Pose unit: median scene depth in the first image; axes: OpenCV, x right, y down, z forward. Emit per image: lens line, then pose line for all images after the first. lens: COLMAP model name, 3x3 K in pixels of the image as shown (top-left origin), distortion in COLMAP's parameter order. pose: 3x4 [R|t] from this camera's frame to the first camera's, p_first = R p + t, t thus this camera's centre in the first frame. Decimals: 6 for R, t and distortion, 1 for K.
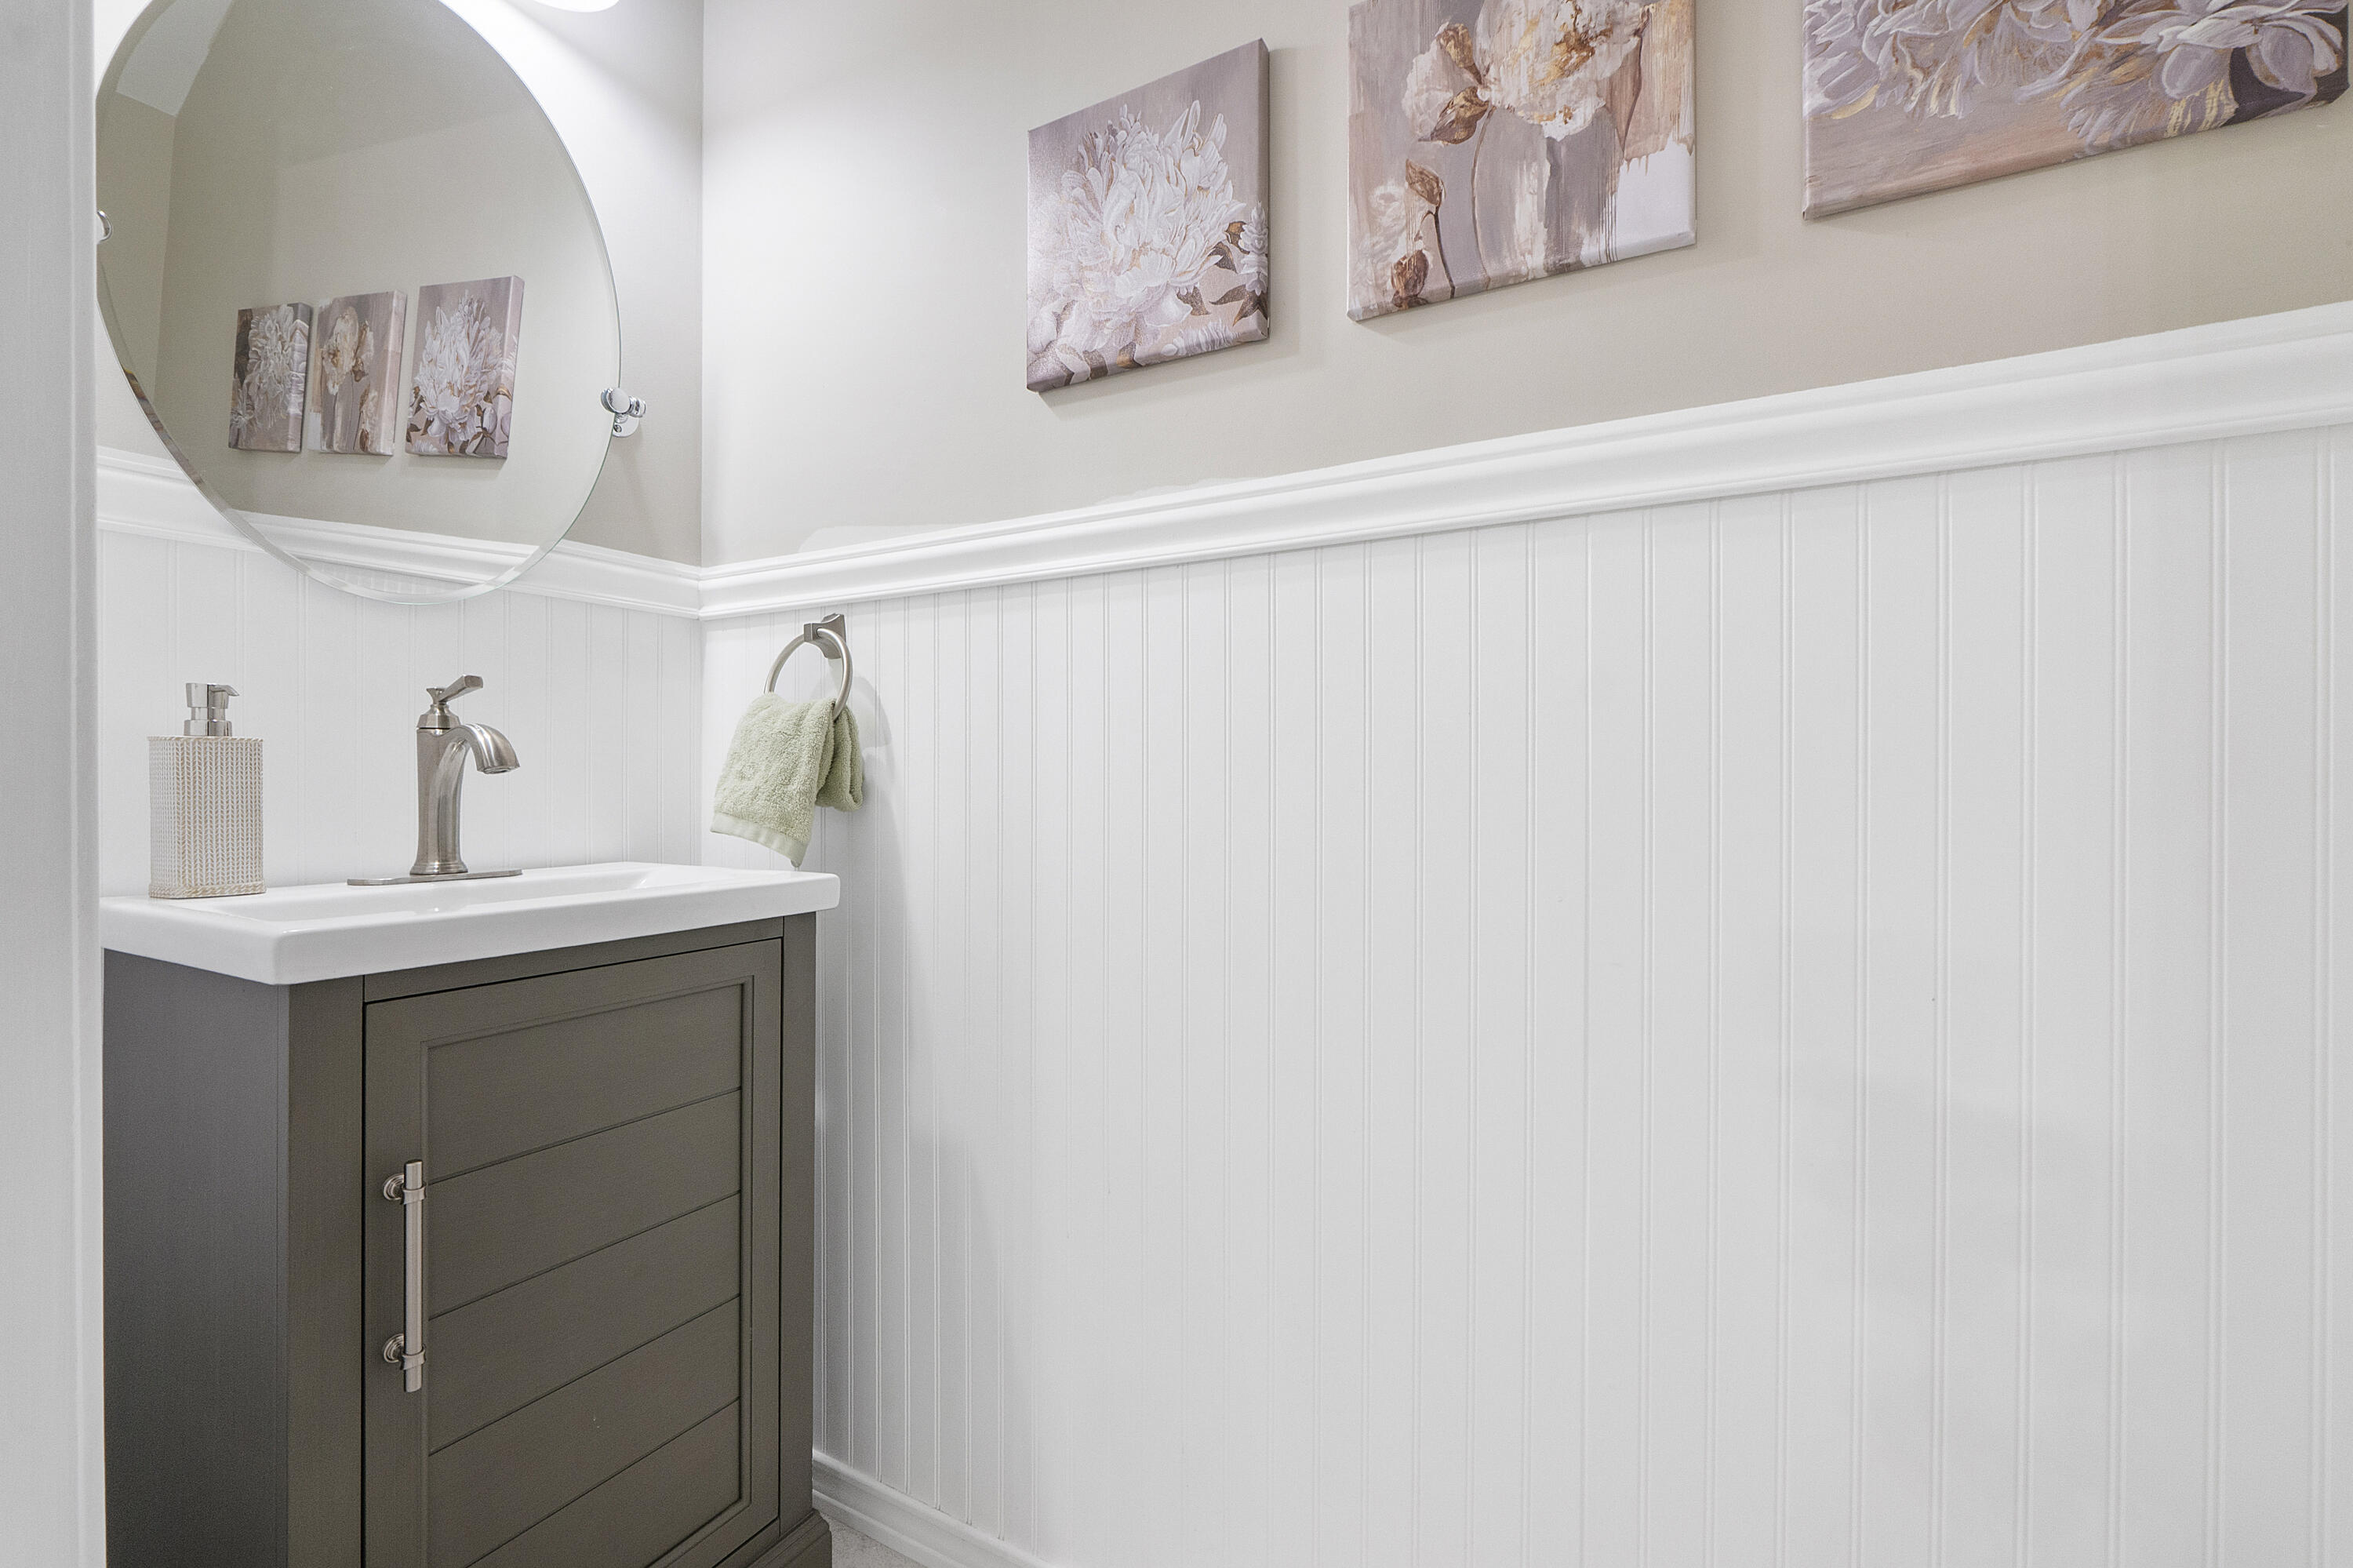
lens RADIAL K [[1000.9, 0, 1185.2], [0, 1000.9, 778.9], [0, 0, 1]] dist [-0.002757, -0.001089]
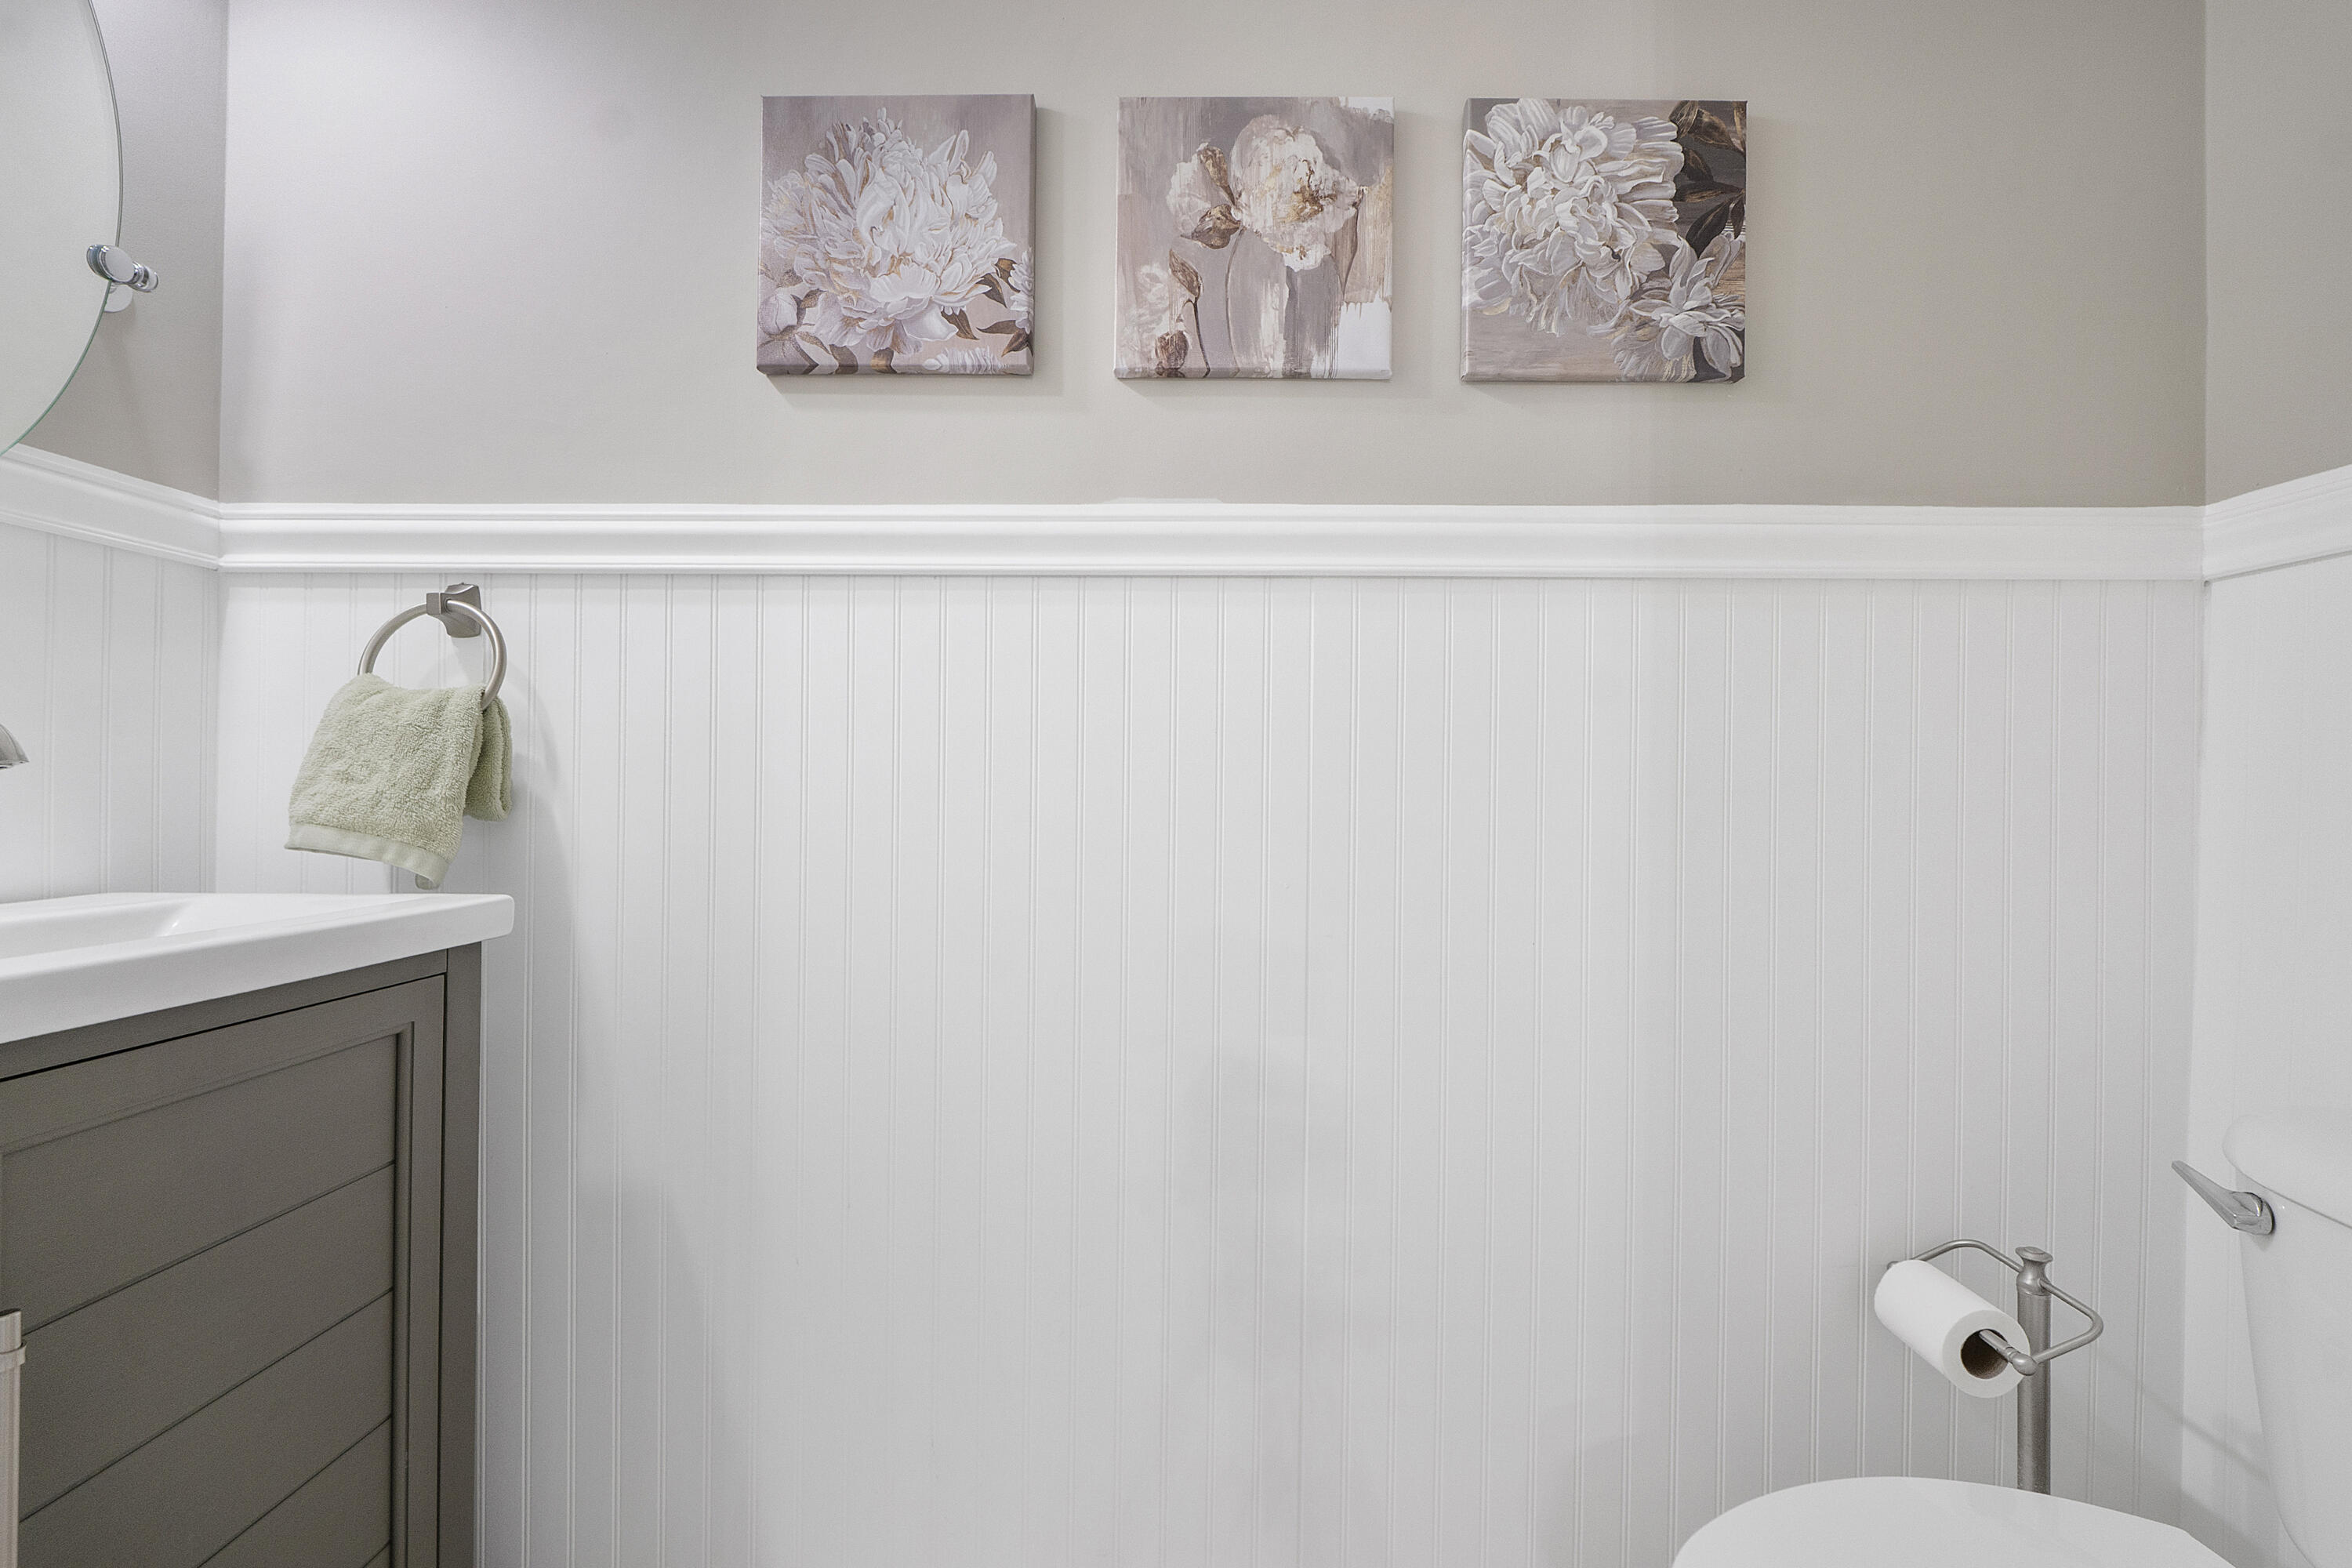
lens RADIAL K [[1000.4, 0, 1192.9], [0, 1000.4, 785.8], [0, 0, 1]] dist [-0.002757, -0.001089]
pose [[0.880331, 0.008249, 0.474289, -0.288047], [-0.007899, 0.999965, -0.002731, 0.000381], [-0.474295, -0.001342, 0.880365, -0.024509]]
